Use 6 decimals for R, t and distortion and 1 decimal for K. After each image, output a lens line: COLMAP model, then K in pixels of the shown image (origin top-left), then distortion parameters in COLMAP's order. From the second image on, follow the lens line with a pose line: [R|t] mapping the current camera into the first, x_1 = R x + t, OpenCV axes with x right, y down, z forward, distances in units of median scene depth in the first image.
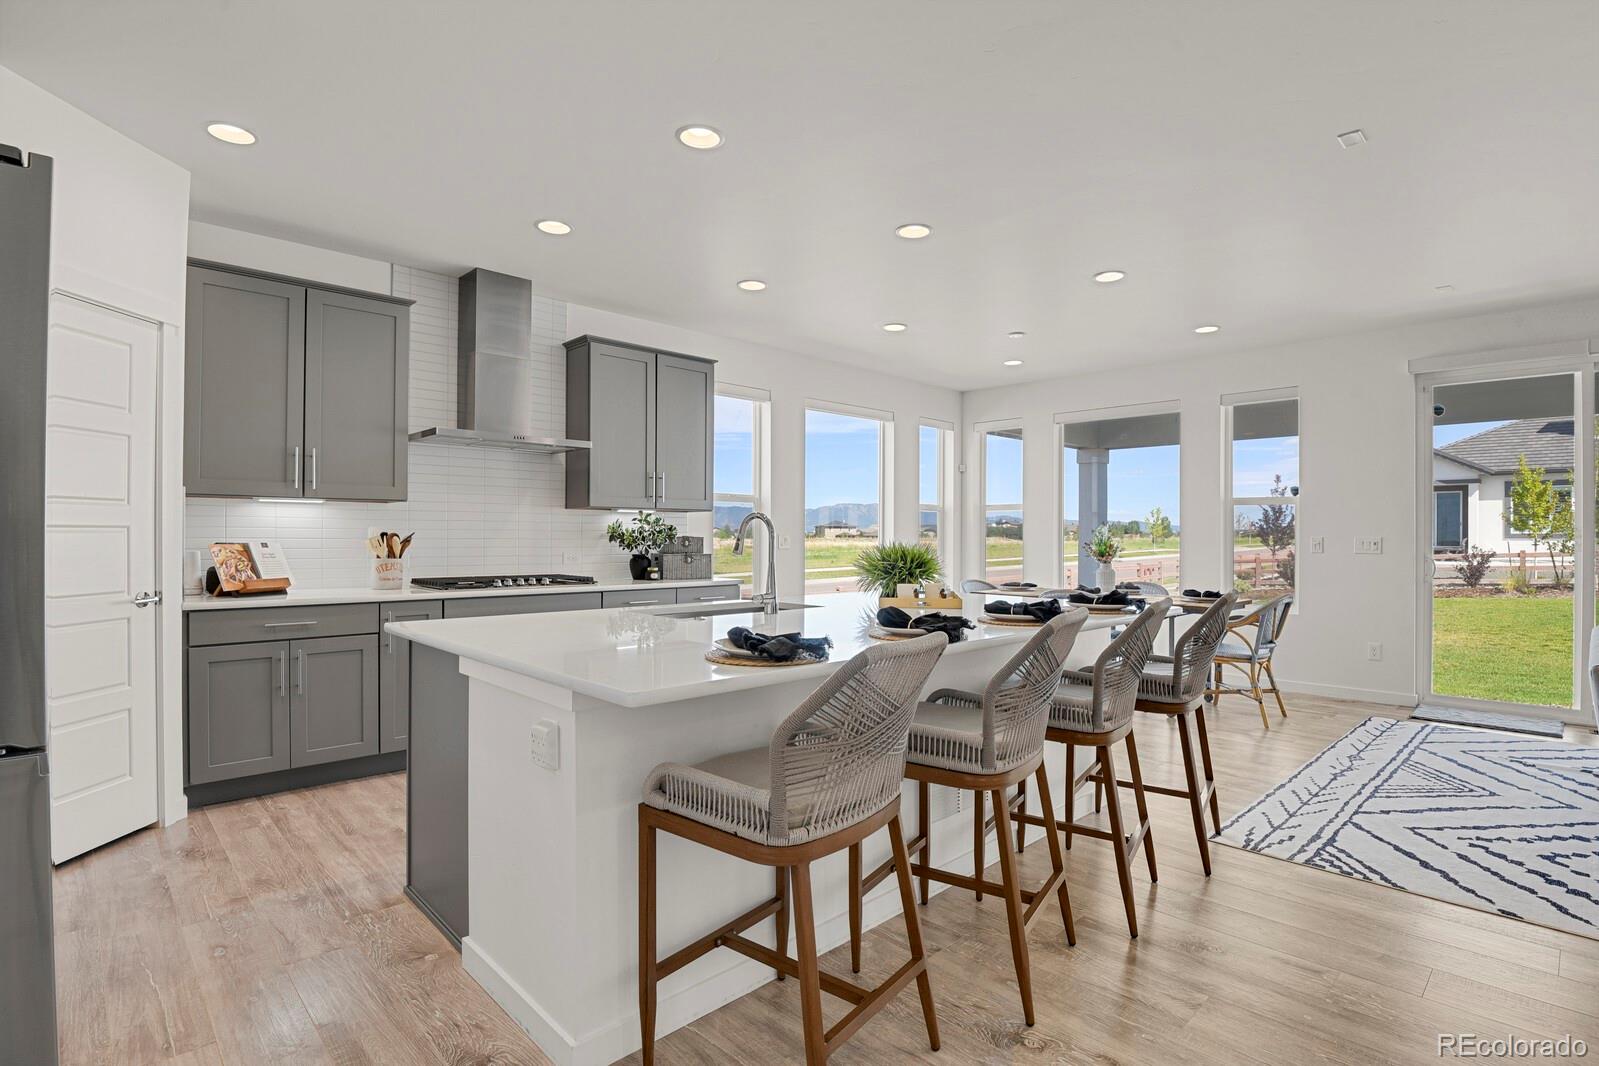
lens RADIAL K [[780.5, 0, 808.5], [0, 780.5, 532.0], [0, 0, 1]] dist [-0.025217, -0.003733]
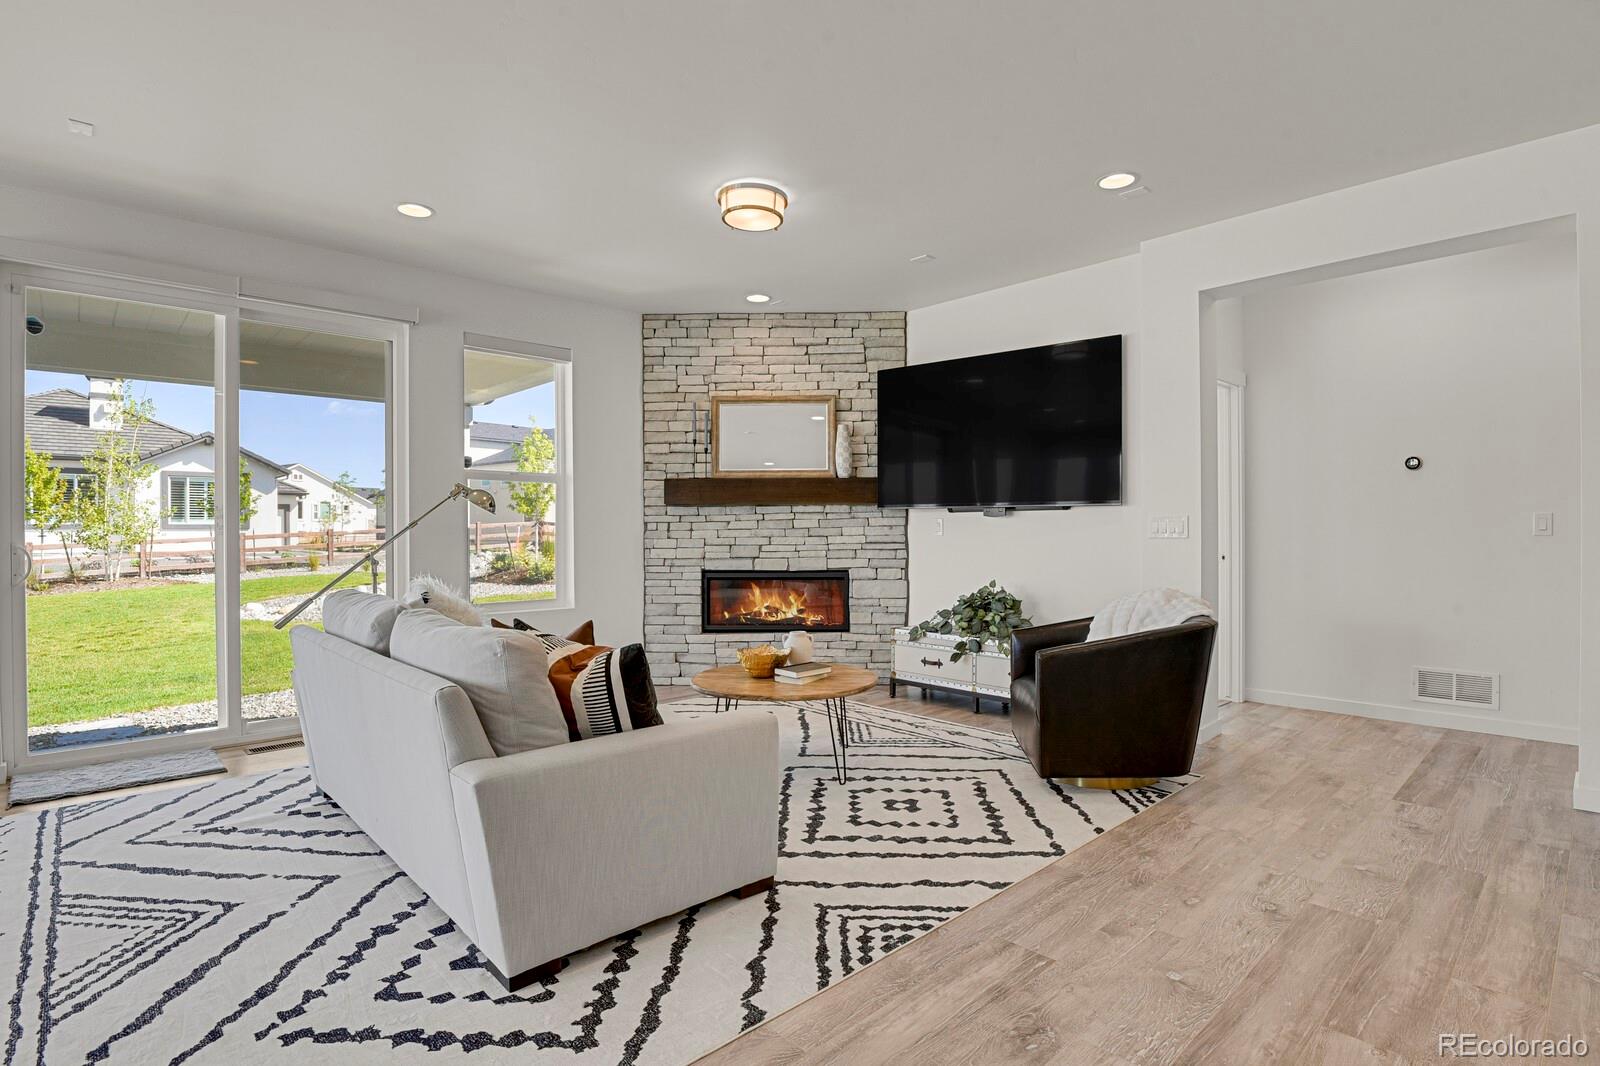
lens RADIAL K [[791.3, 0, 811.5], [0, 791.3, 532.7], [0, 0, 1]] dist [-0.027269, -0.002119]
pose [[0.002606, -0.009519, 0.999951, 0.171870], [-0.000961, 0.999954, 0.009522, 0.014329], [-0.999996, -0.000986, 0.002597, 0.347472]]
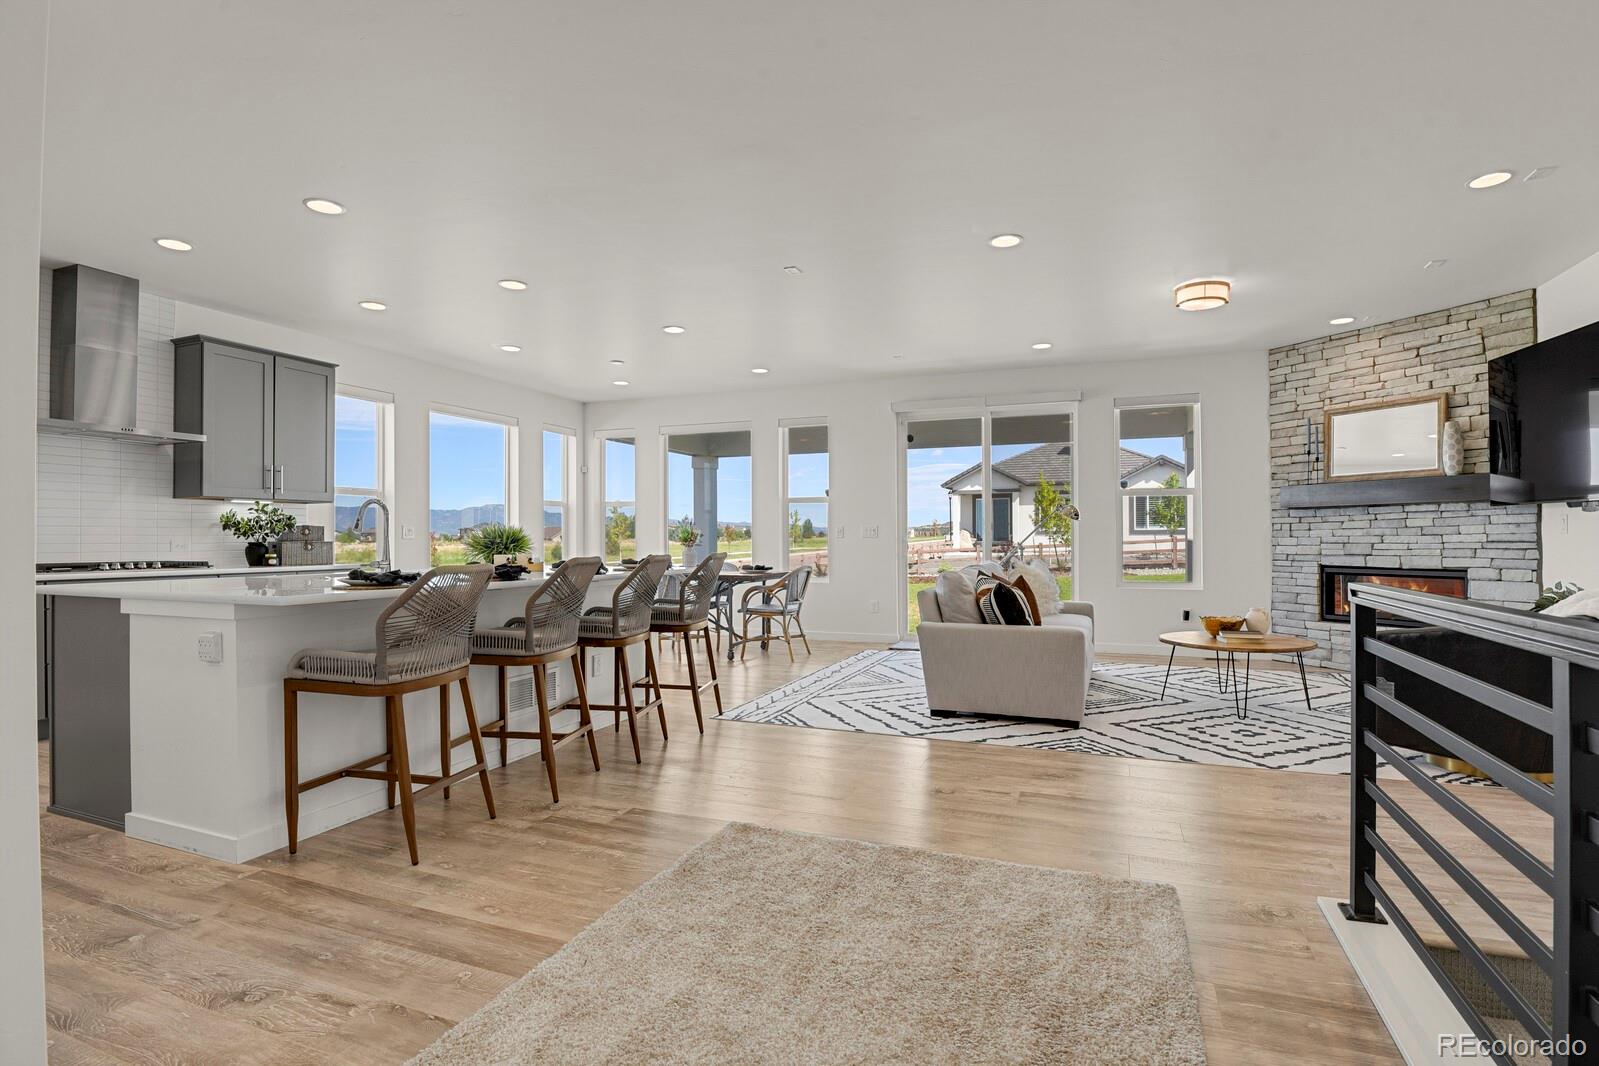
lens RADIAL K [[780.5, 0, 808.5], [0, 780.5, 532.0], [0, 0, 1]] dist [-0.025217, -0.003733]
pose [[0.908599, -0.005187, 0.417638, 0.031063], [0.006457, 0.999978, -0.001629, 0.021902], [-0.417620, 0.004177, 0.908612, -0.279236]]
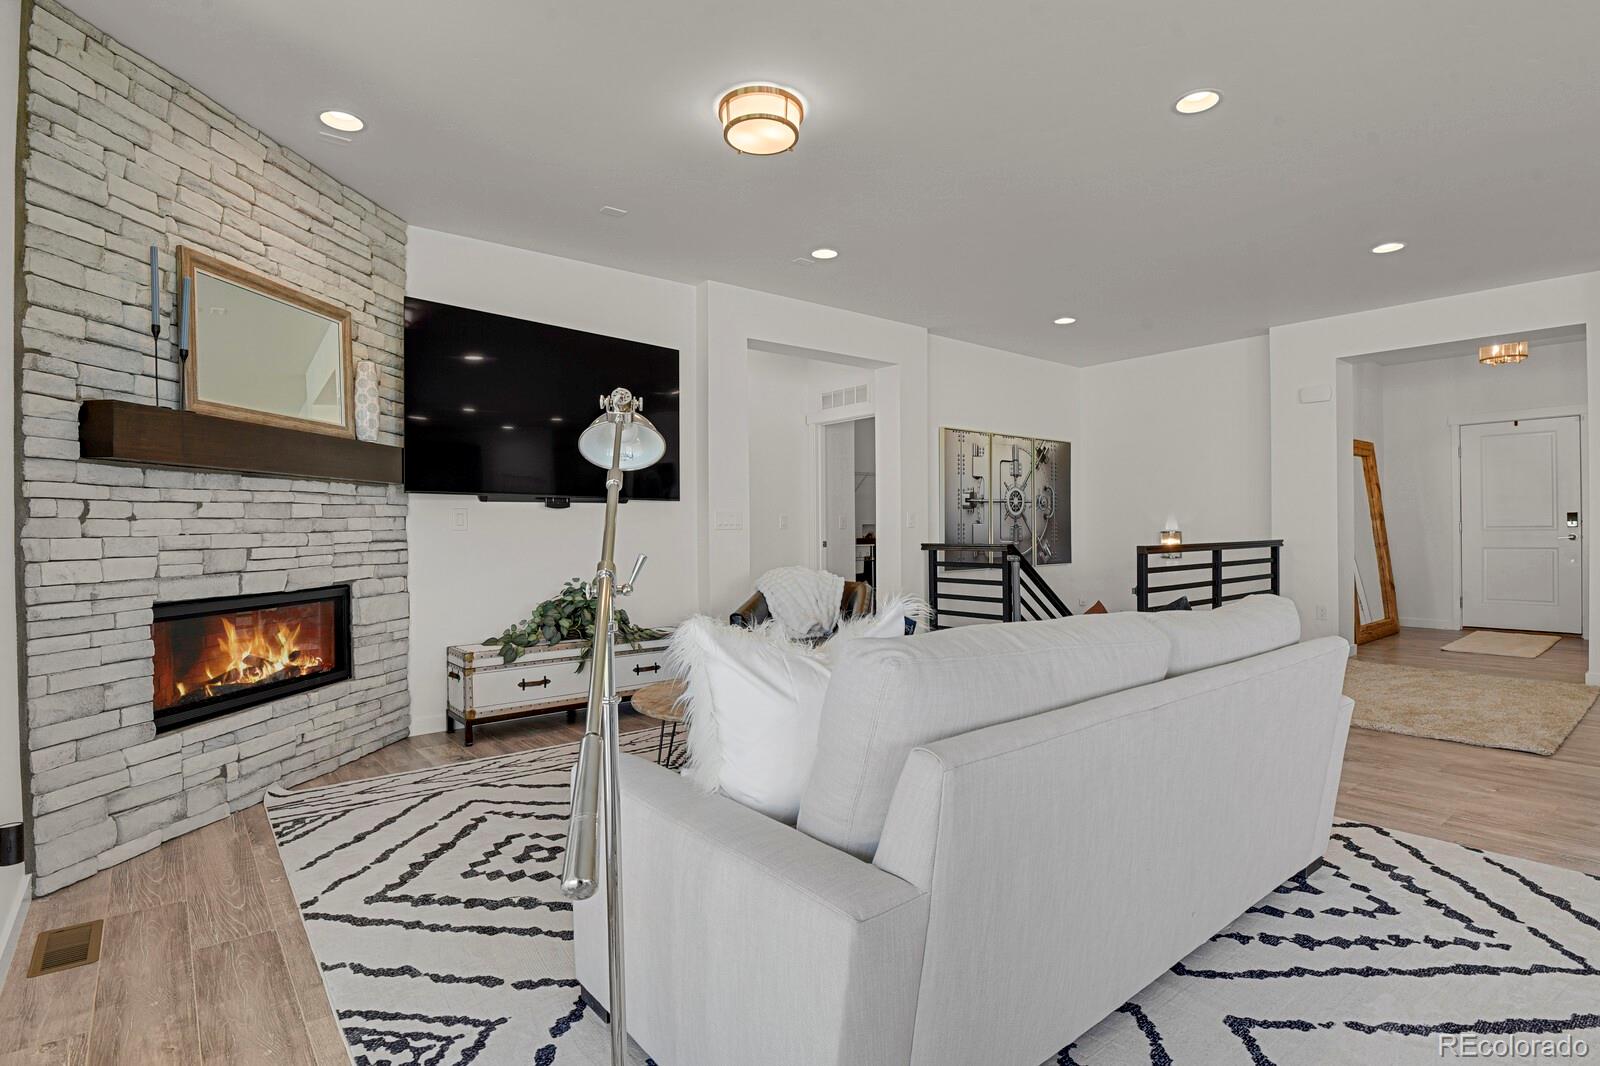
lens RADIAL K [[795.7, 0, 807.7], [0, 795.7, 531.2], [0, 0, 1]] dist [-0.026320, -0.001868]
pose [[-0.996924, 0.003618, 0.078295, 0.816989], [0.003458, 0.999992, -0.002188, 0.032430], [-0.078302, -0.001911, -0.996928, 0.994384]]
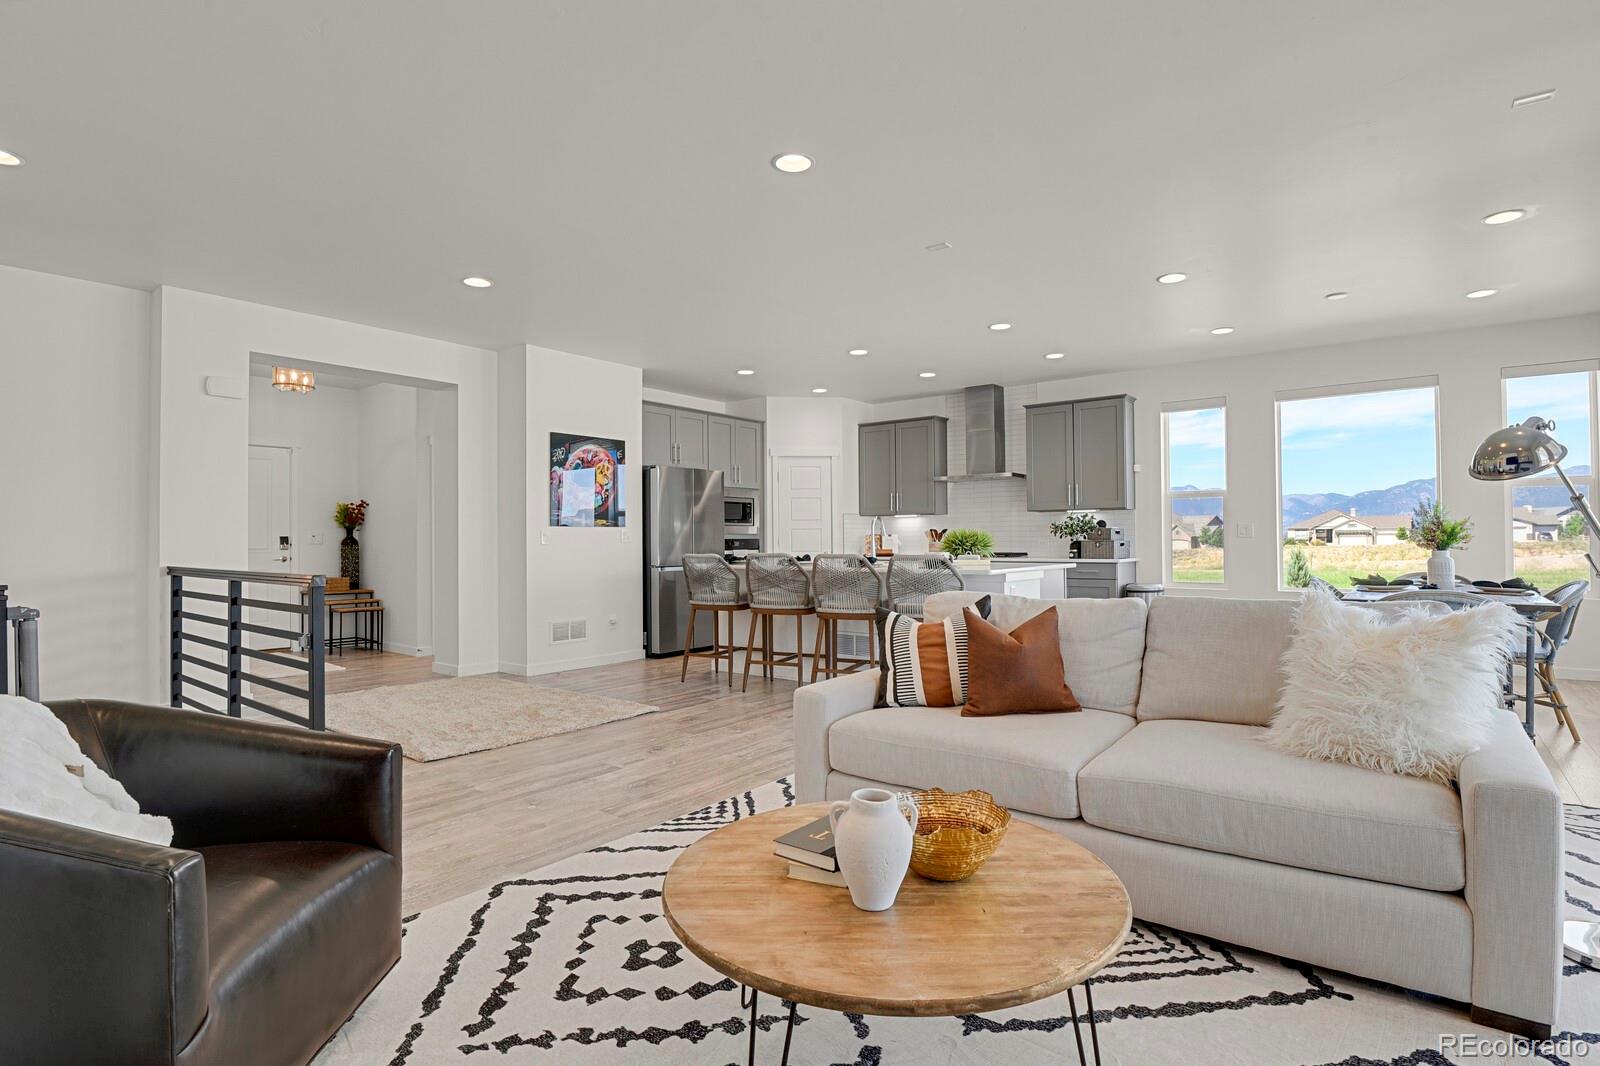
lens RADIAL K [[791.3, 0, 811.5], [0, 791.3, 532.7], [0, 0, 1]] dist [-0.027269, -0.002119]
pose [[0.146305, -0.015836, -0.989113, 1.217669], [0.013490, 0.999811, -0.014012, 0.028477], [0.989148, -0.011293, 0.146491, 0.300727]]
